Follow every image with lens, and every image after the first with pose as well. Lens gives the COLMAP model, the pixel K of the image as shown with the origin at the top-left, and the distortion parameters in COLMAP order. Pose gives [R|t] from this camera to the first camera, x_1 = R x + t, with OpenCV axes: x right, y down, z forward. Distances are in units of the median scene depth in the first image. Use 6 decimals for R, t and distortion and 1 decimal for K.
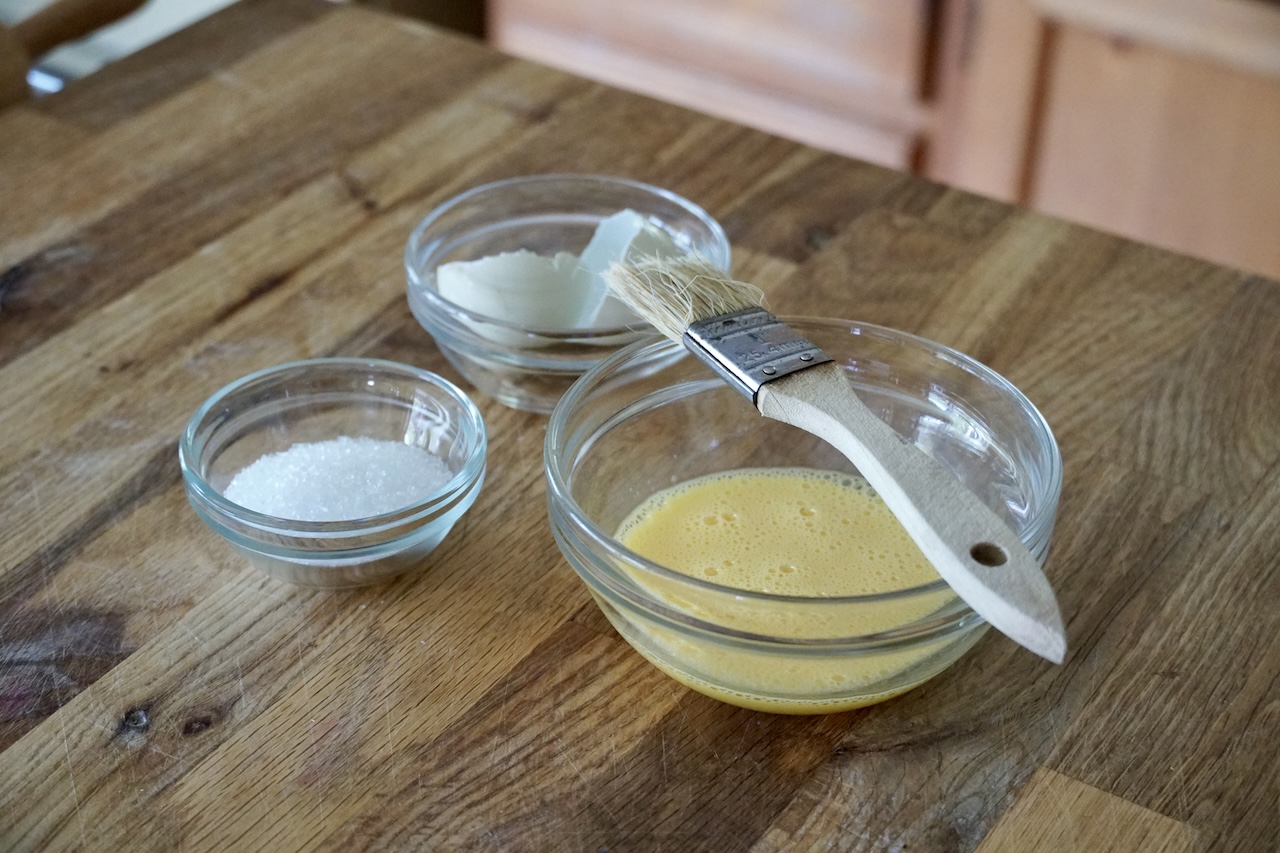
lens RADIAL K [[2400.6, 0, 642.1], [0, 2400.6, 424.4], [0, 0, 1]] dist [0.041765, 0.000000]
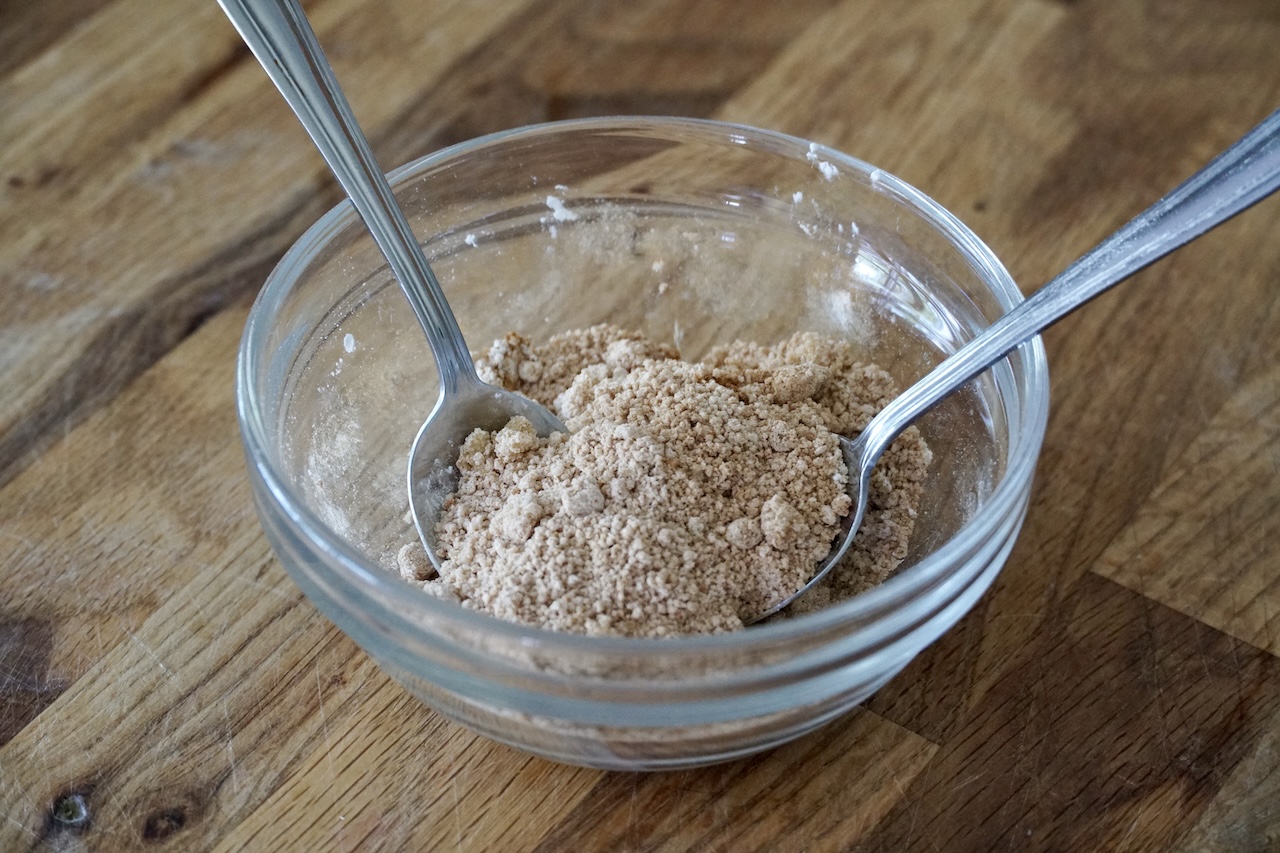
lens RADIAL K [[3074.7, 0, 643.8], [0, 3074.7, 429.4], [0, 0, 1]] dist [0.052532, 0.000000]
pose [[0.999530, 0.016617, -0.025778, -0.034439], [-0.012249, 0.986848, 0.161189, -0.111281], [0.028118, -0.160797, 0.986587, 0.191927]]
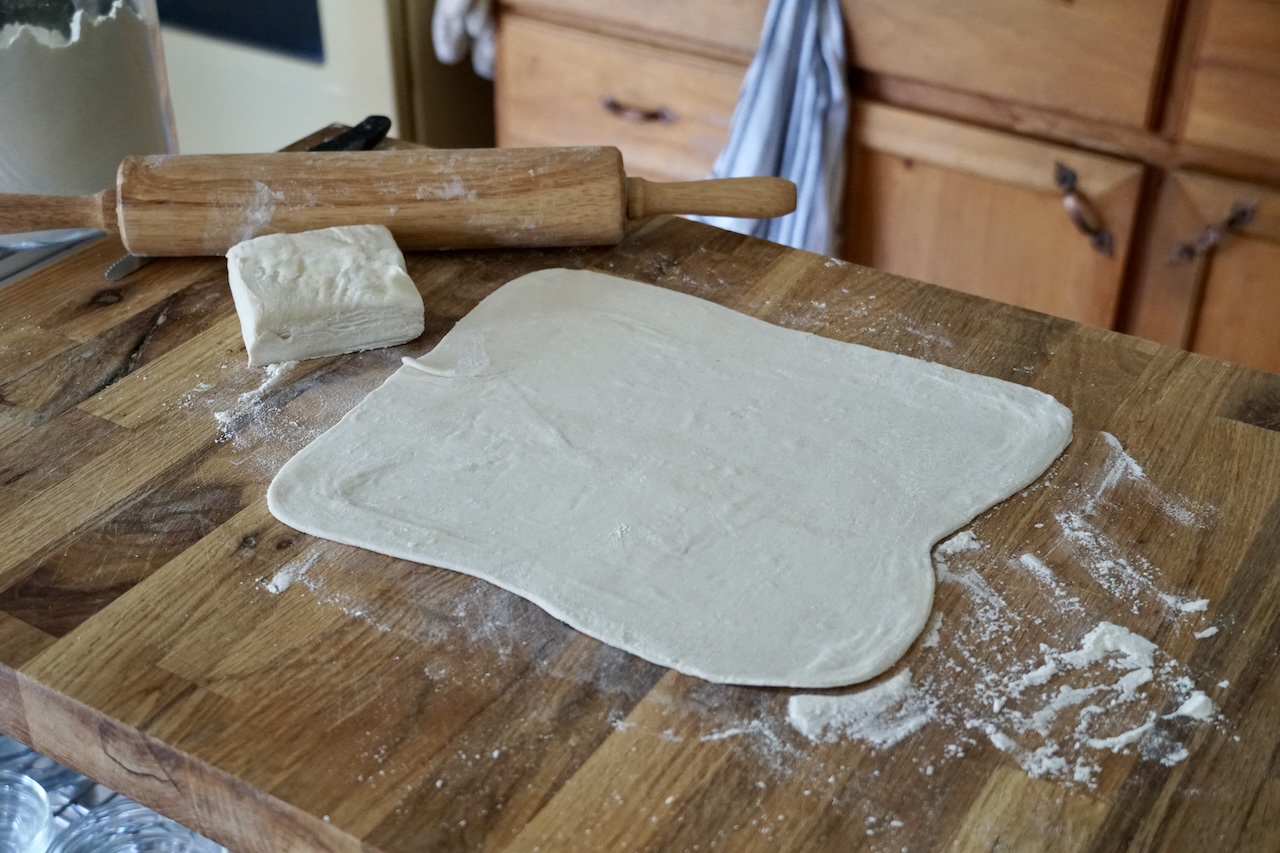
lens RADIAL K [[1688.5, 0, 639.9], [0, 1688.5, 422.9], [0, 0, 1]] dist [0.030609, 0.000000]
pose [[0.999736, -0.021894, 0.007029, 0.059400], [0.022003, 0.999632, -0.015863, 0.060935], [-0.006679, 0.016013, 0.999849, -0.200554]]
